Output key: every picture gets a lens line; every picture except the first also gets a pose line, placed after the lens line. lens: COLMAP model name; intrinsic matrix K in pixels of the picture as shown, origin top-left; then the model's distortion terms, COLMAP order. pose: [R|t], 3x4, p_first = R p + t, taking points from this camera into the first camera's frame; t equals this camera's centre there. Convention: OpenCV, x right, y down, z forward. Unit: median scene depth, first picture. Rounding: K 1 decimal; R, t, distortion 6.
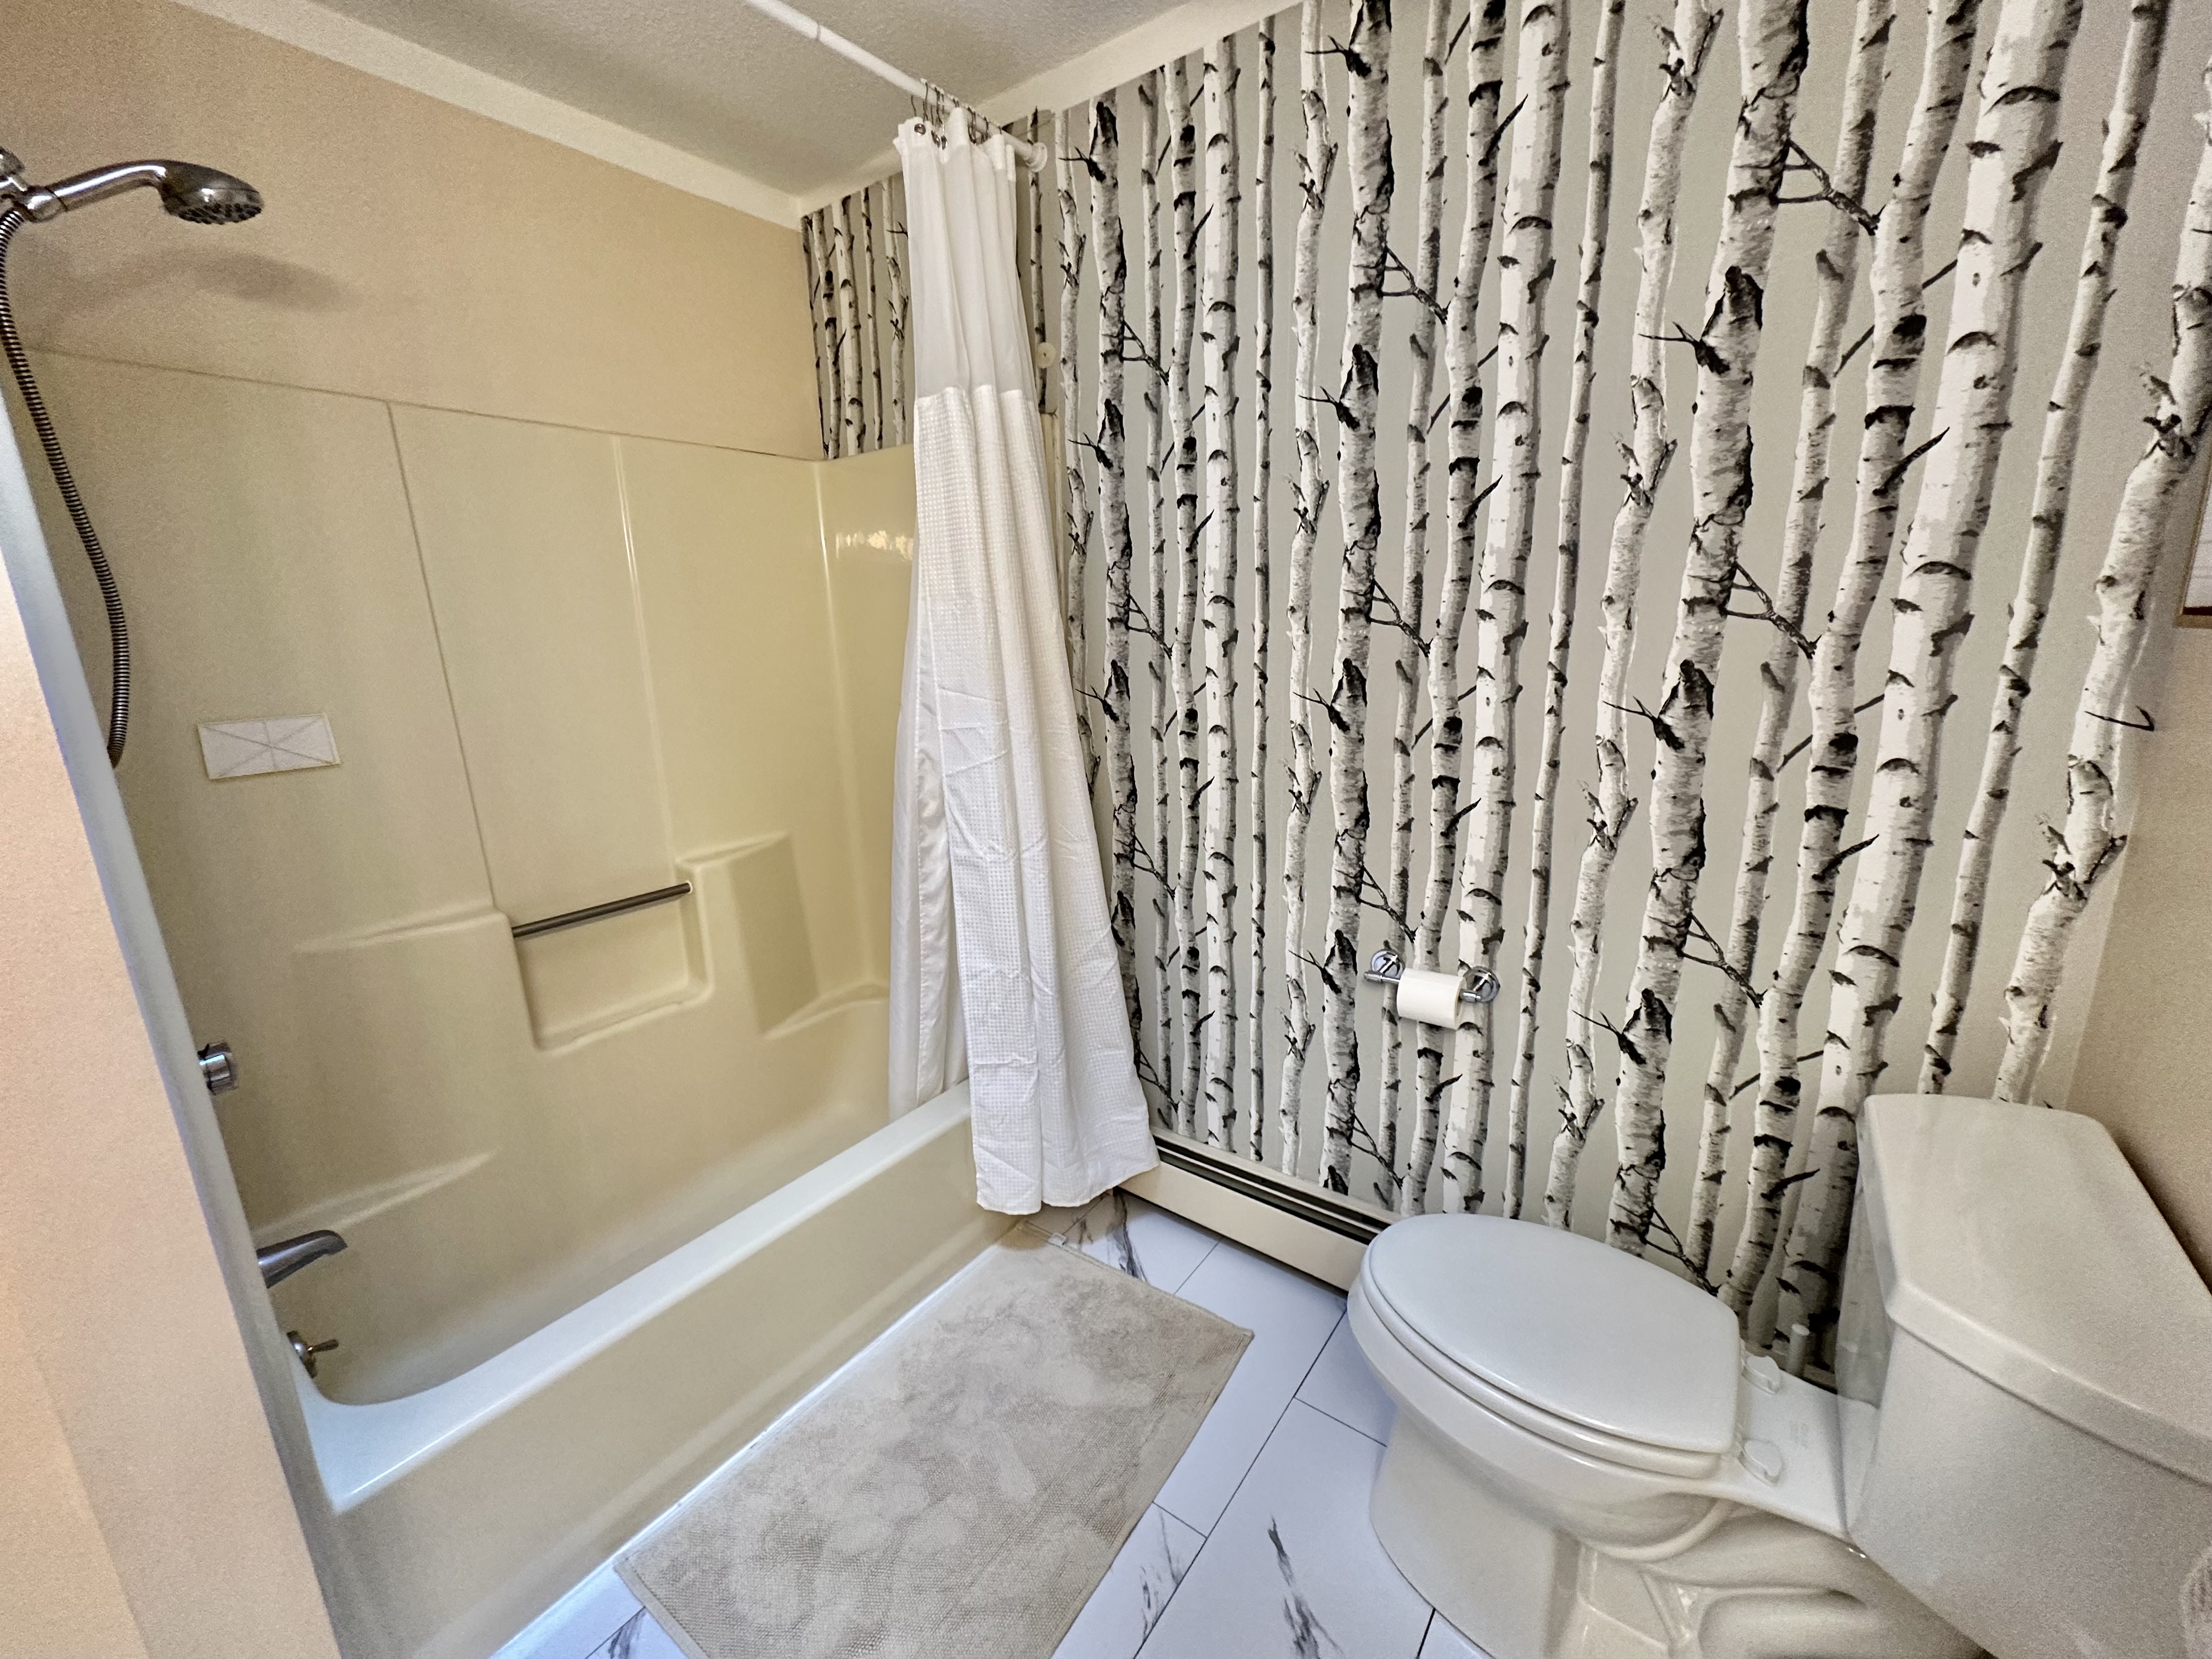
lens RADIAL K [[879.2, 0, 1106.0], [0, 879.2, 829.5], [0, 0, 1]] dist [0.000536, -0.000254]
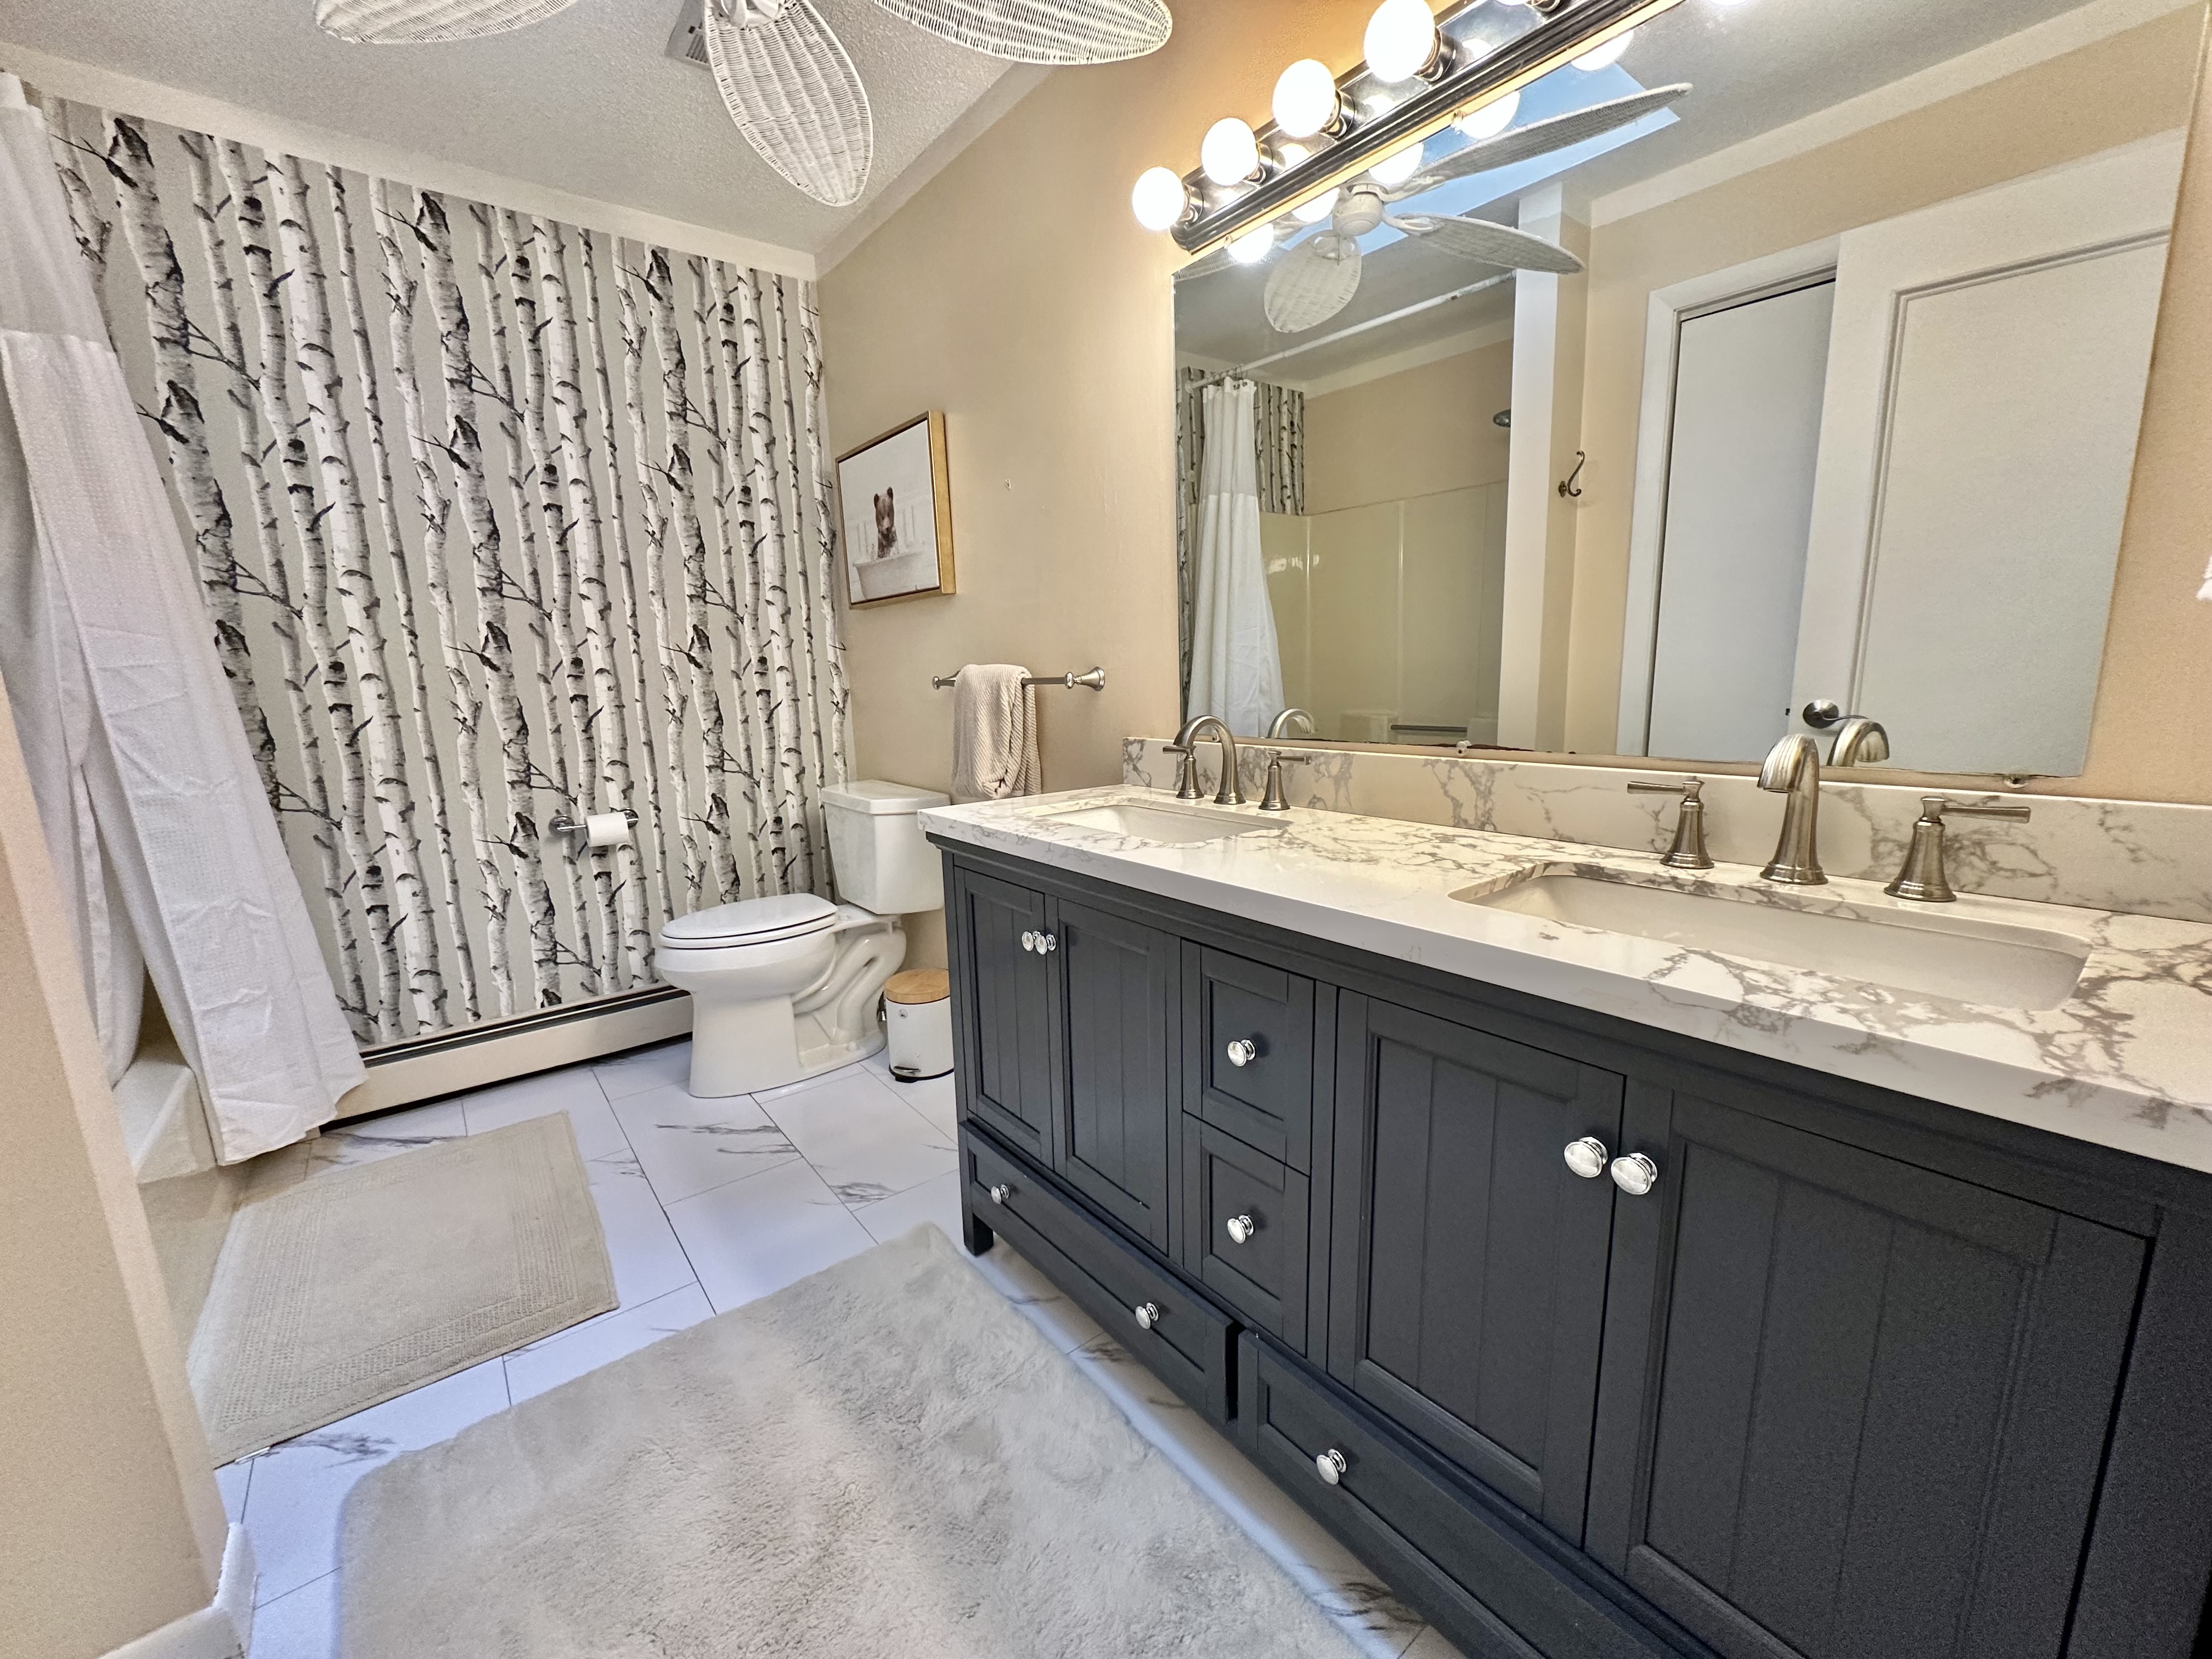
lens RADIAL K [[879.2, 0, 1106.0], [0, 879.2, 829.5], [0, 0, 1]] dist [0.000536, -0.000254]
pose [[0.264664, -0.151240, 0.952407, -0.943081], [0.238464, 0.967217, 0.087325, 0.271462], [-0.934392, 0.204003, 0.292053, -0.343220]]
